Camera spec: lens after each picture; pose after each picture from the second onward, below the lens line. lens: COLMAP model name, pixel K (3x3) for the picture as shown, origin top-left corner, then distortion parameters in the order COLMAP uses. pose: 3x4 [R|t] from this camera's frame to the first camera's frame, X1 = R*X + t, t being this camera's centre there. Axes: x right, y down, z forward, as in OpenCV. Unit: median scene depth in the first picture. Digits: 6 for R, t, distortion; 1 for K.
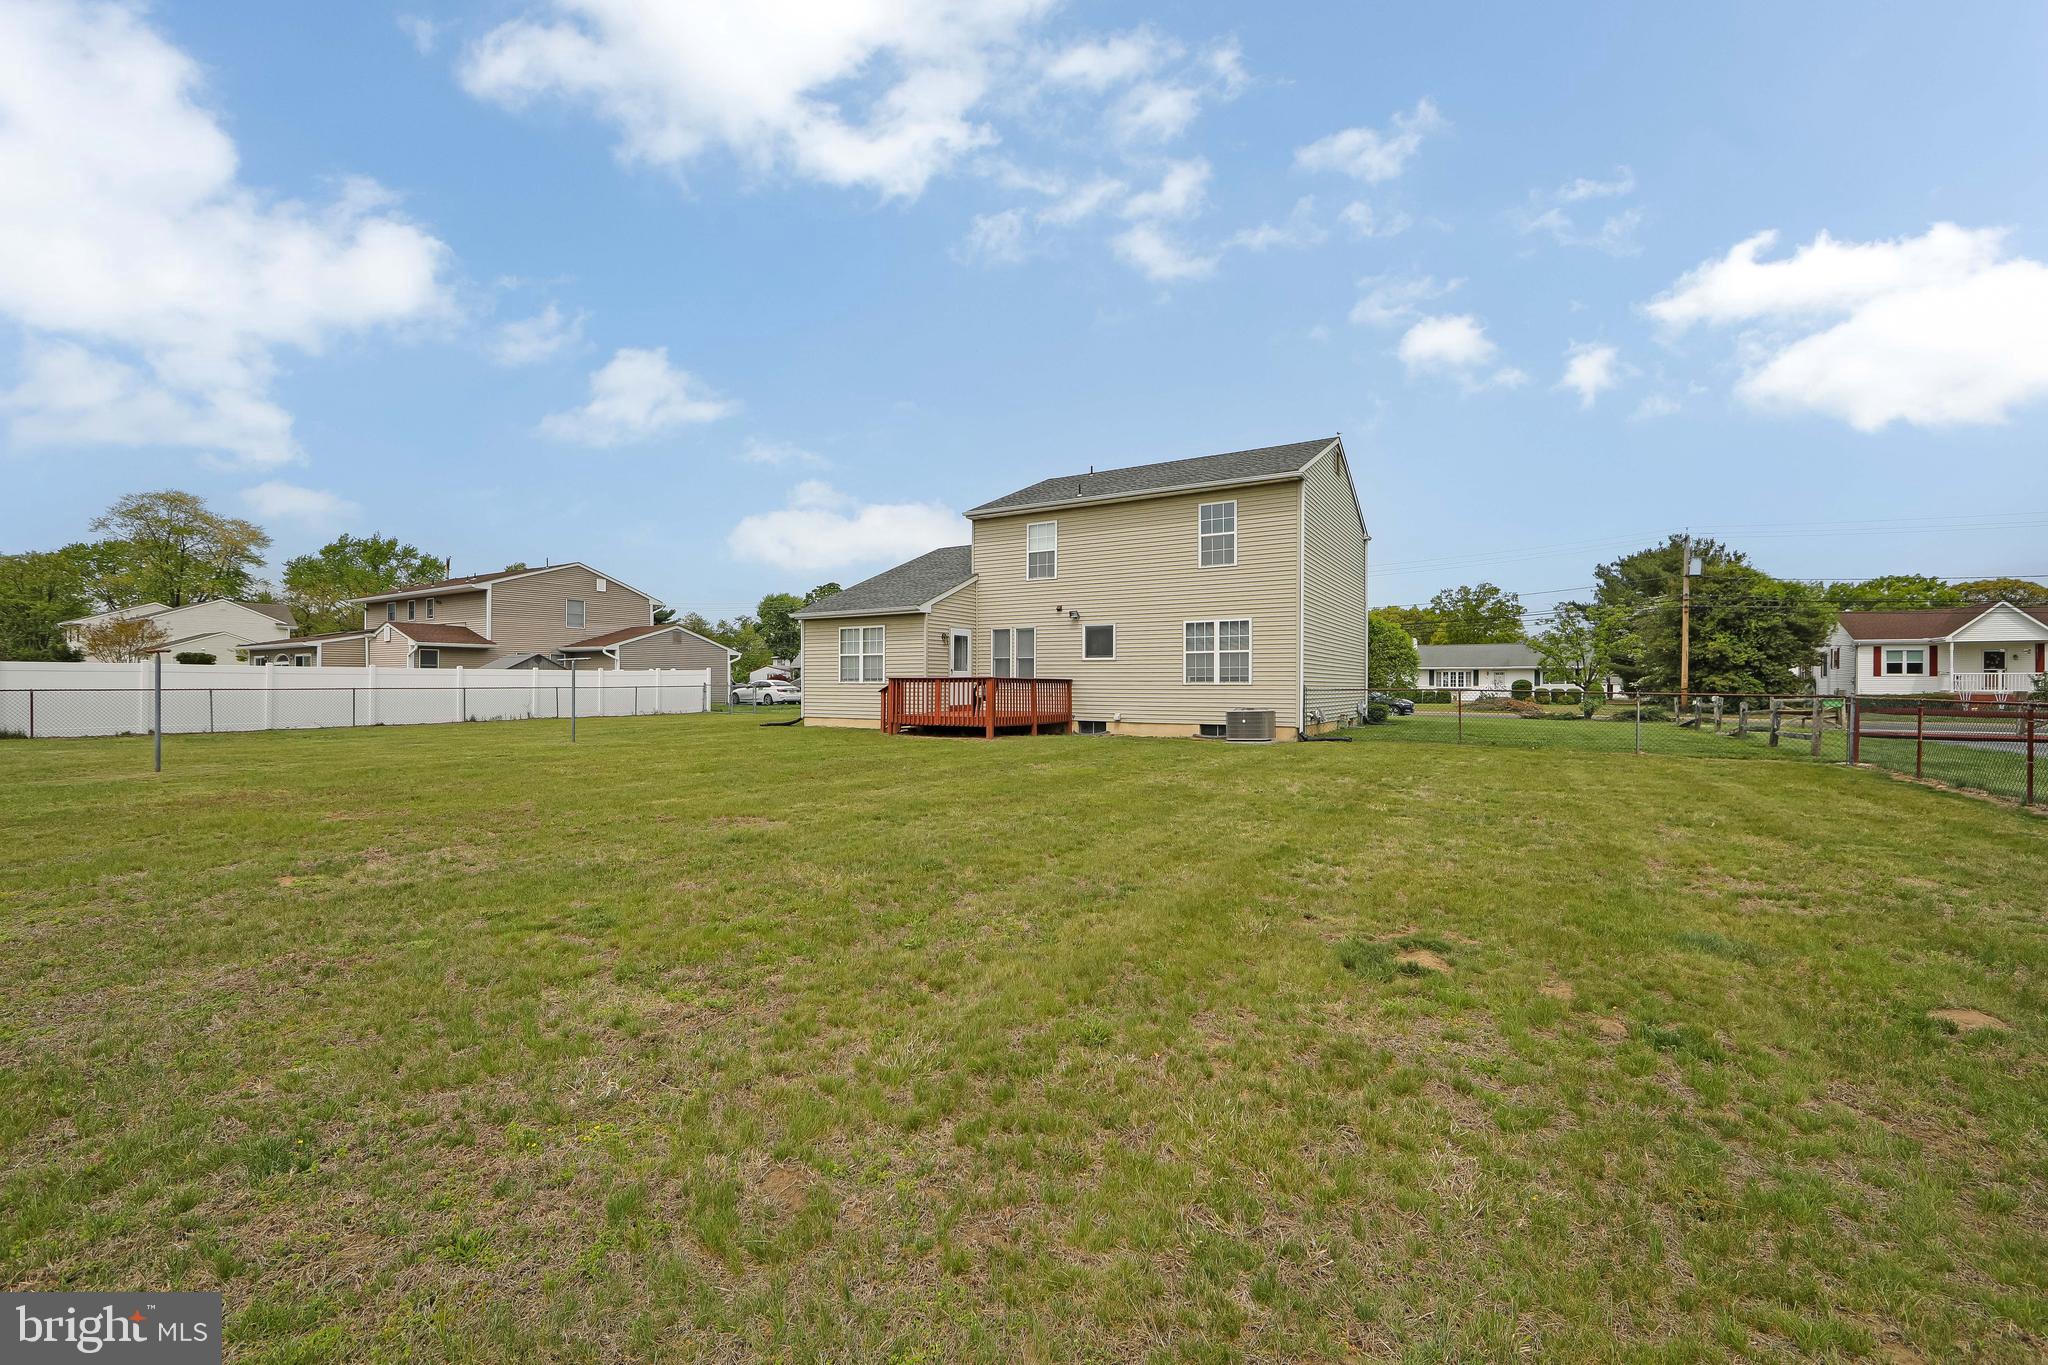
lens RADIAL K [[835.2, 0, 1035.0], [0, 835.2, 682.1], [0, 0, 1]] dist [-0.002495, -0.000358]
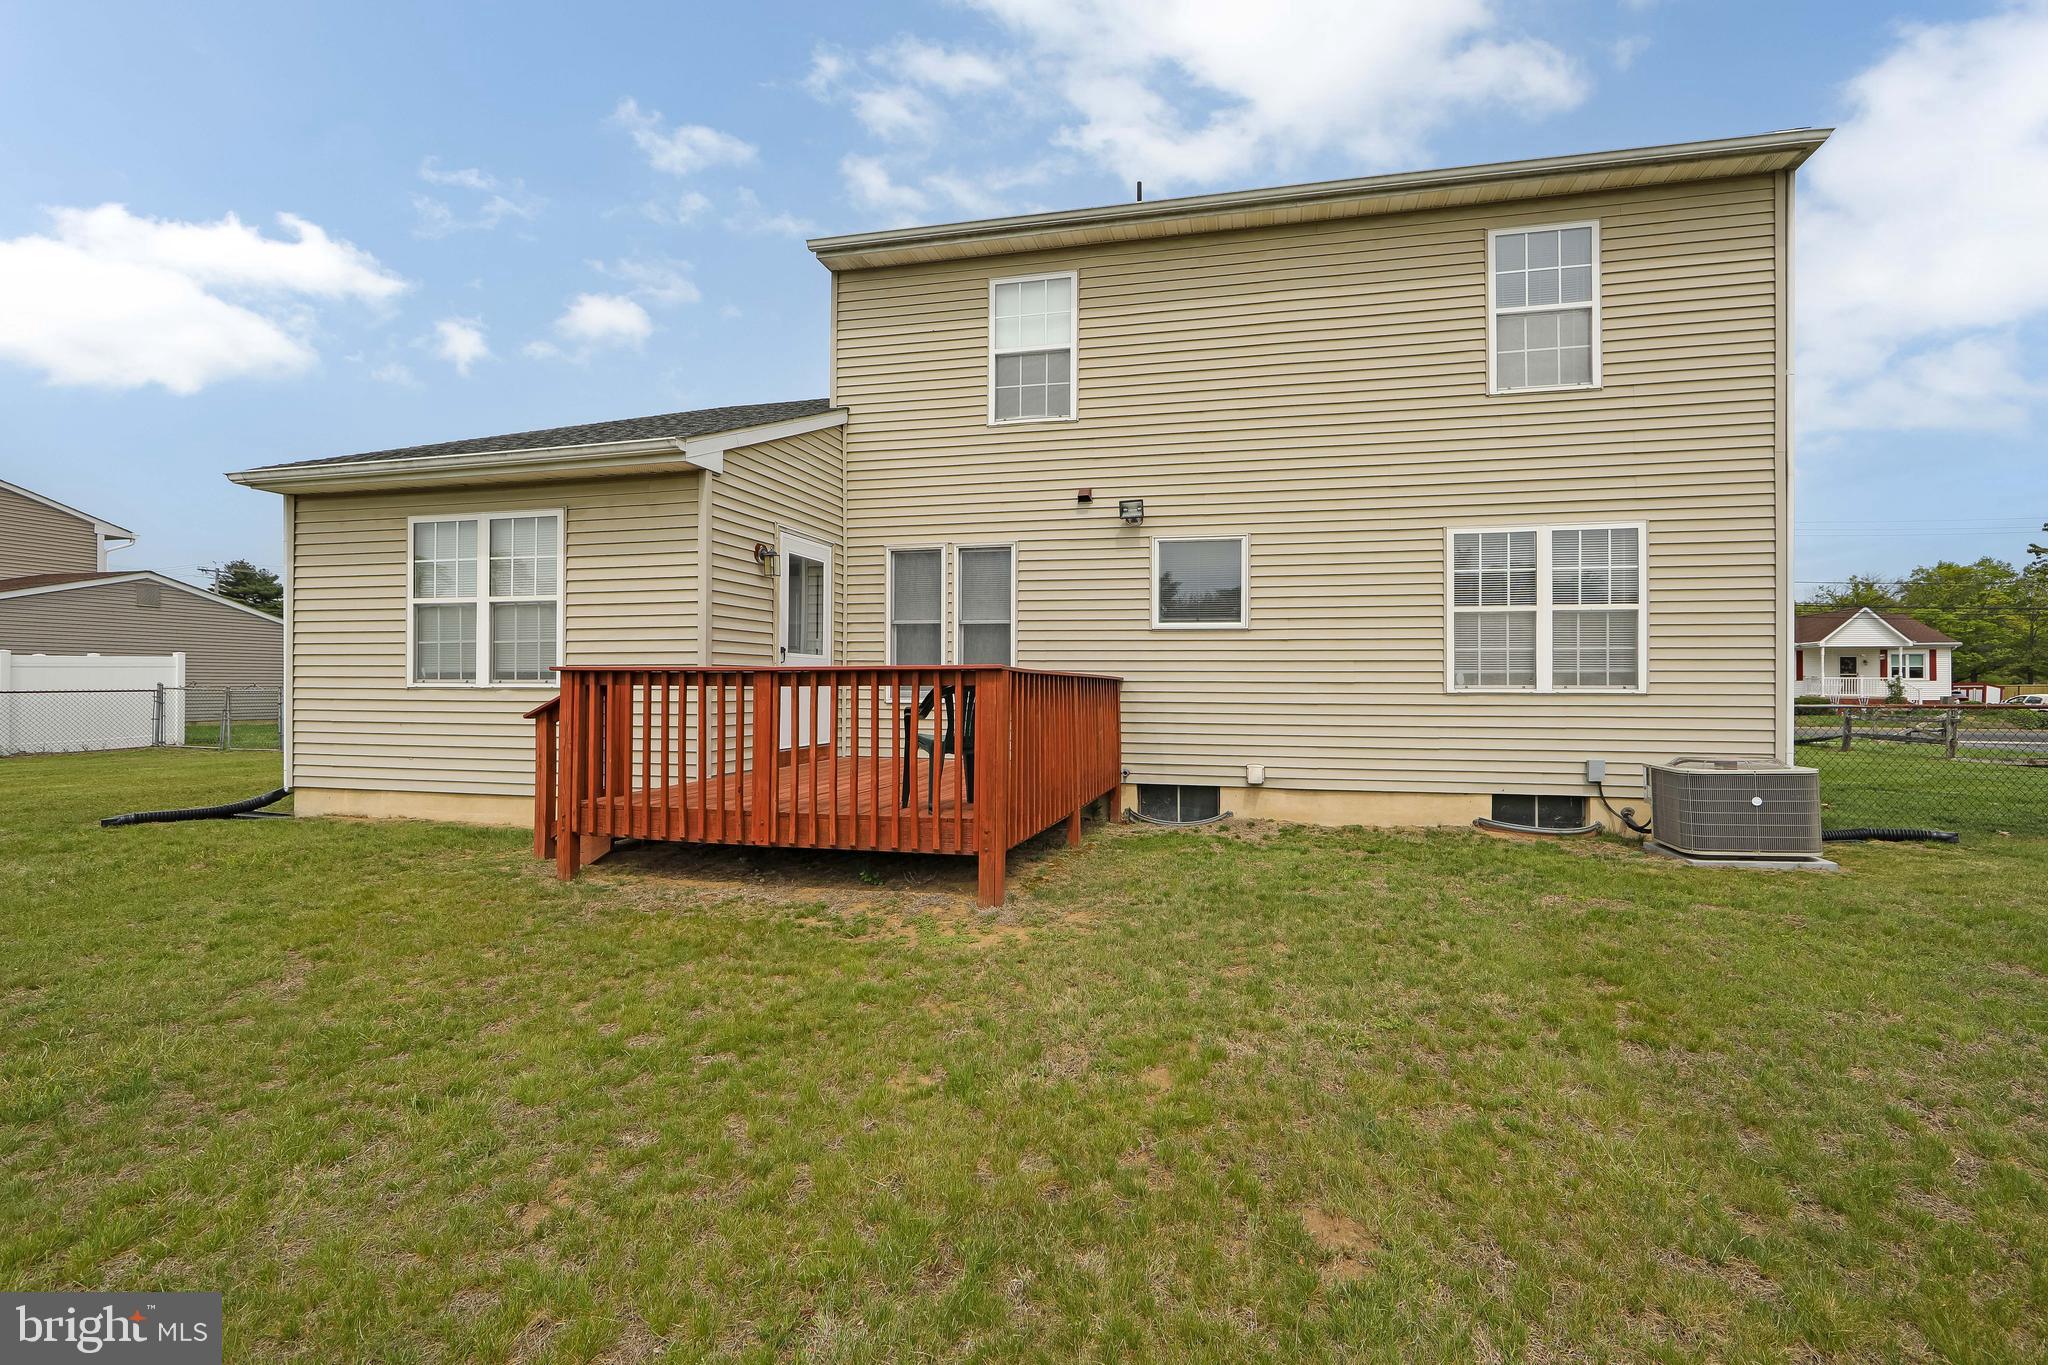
lens RADIAL K [[800.5, 0, 1098.6], [0, 800.5, 683.3], [0, 0, 1]] dist [-0.010664, -0.000149]
pose [[0.936299, 0.002940, 0.351191, -0.092923], [-0.002550, 0.999996, -0.001575, -0.000072], [-0.351194, 0.000579, 0.936302, 0.631864]]
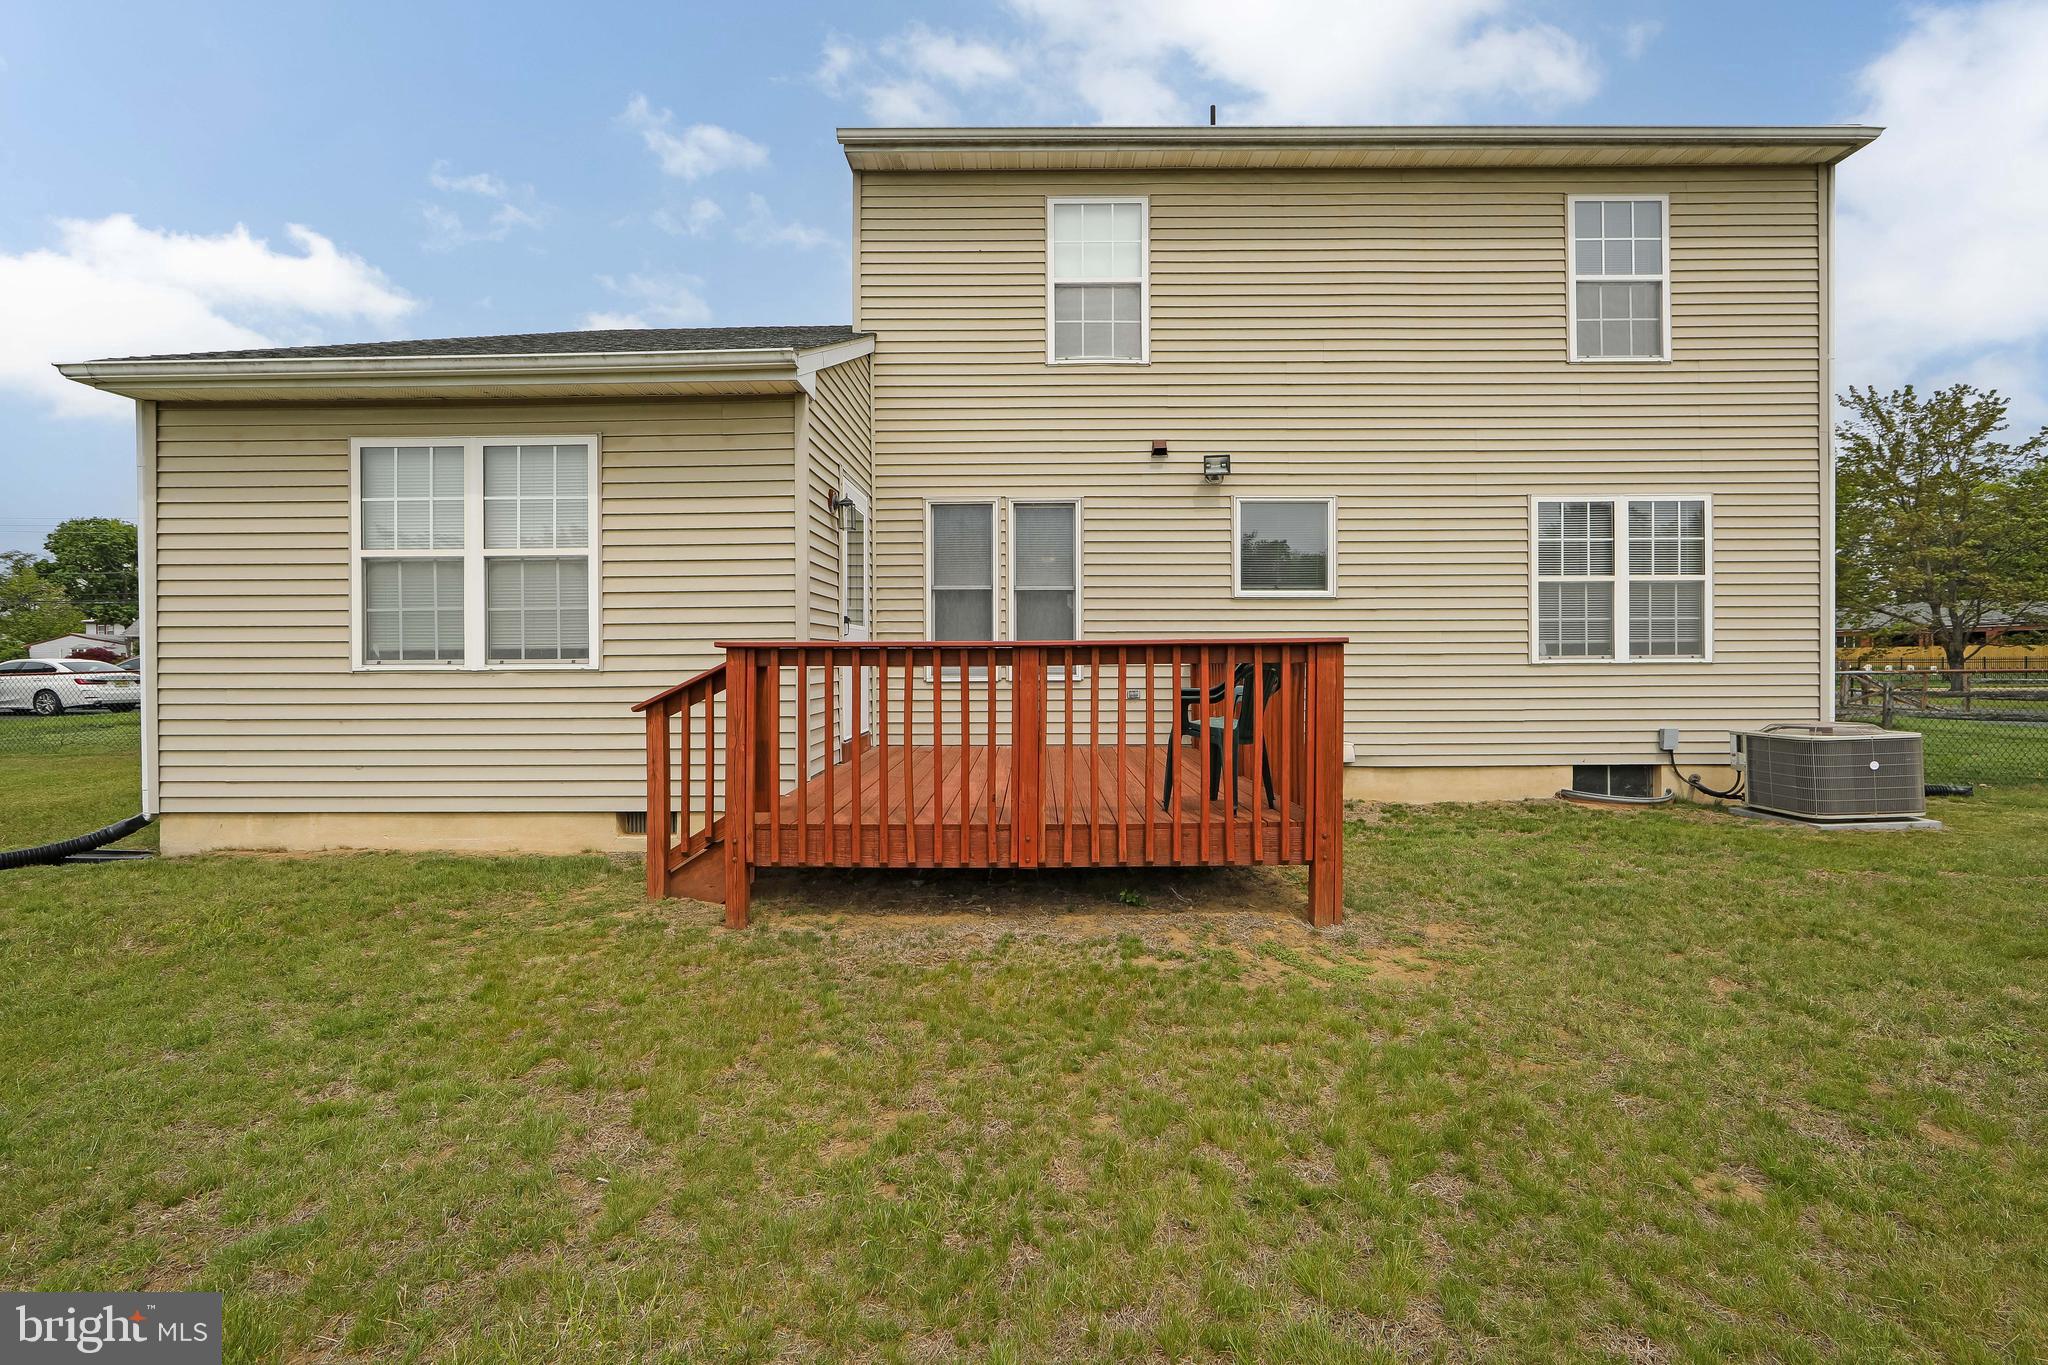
lens RADIAL K [[821.8, 0, 1027.0], [0, 821.8, 659.6], [0, 0, 1]] dist [-0.010085, 0.000032]
pose [[0.853083, -0.007163, 0.521725, -0.193813], [0.006036, 0.999974, 0.003861, -0.001270], [-0.521740, -0.000145, 0.853105, 0.717073]]
